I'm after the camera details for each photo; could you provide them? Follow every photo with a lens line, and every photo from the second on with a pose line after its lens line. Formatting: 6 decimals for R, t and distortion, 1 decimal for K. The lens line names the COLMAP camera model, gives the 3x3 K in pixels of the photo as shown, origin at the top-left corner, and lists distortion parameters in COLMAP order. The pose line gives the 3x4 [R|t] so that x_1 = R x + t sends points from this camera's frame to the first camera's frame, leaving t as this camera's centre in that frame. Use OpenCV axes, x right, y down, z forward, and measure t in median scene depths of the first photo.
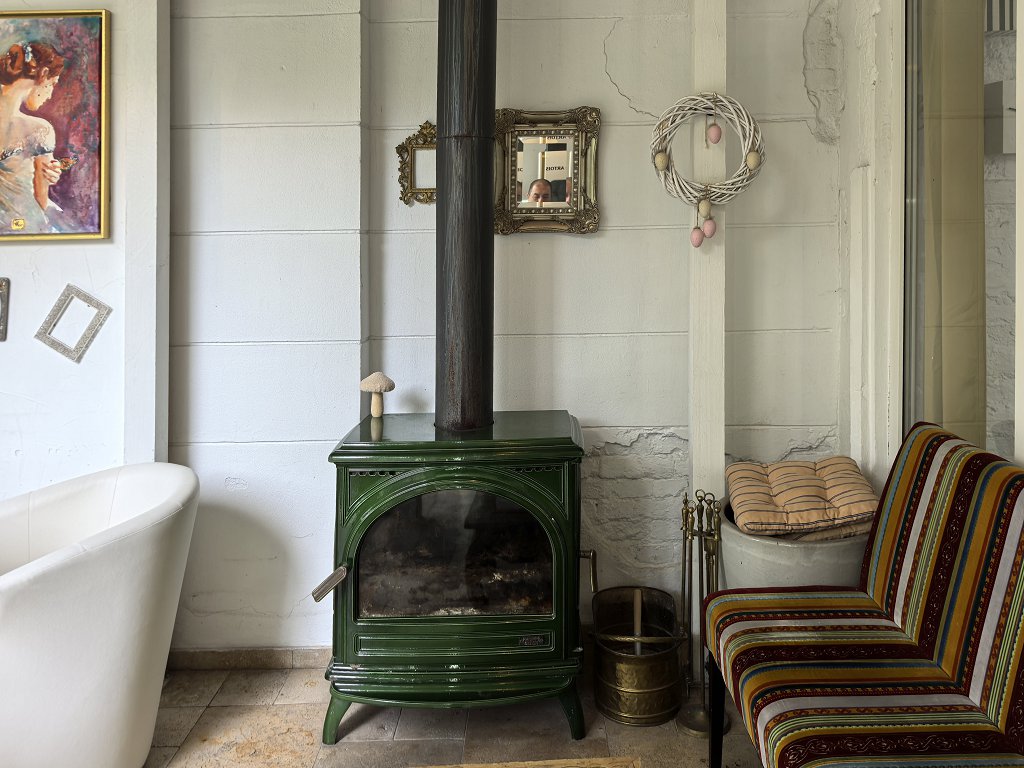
lens RADIAL K [[843.5, 0, 573.5], [0, 843.5, 232.3], [0, 0, 1]] dist [0.033786, -0.039357]
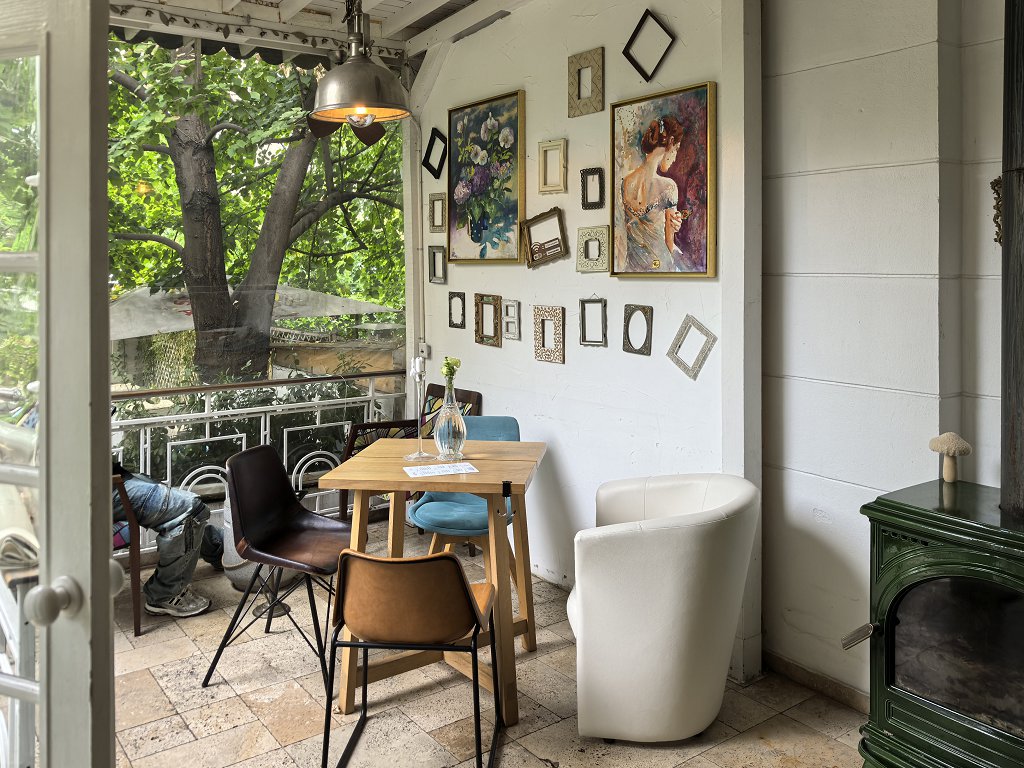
lens RADIAL K [[843.5, 0, 493.0], [0, 843.5, 279.0], [0, 0, 1]] dist [0.033786, -0.039357]
pose [[0.591510, 0.032065, -0.805660, 0.212086], [-0.018676, 0.999486, 0.026067, -0.014970], [0.806082, -0.000373, 0.591804, 0.068312]]
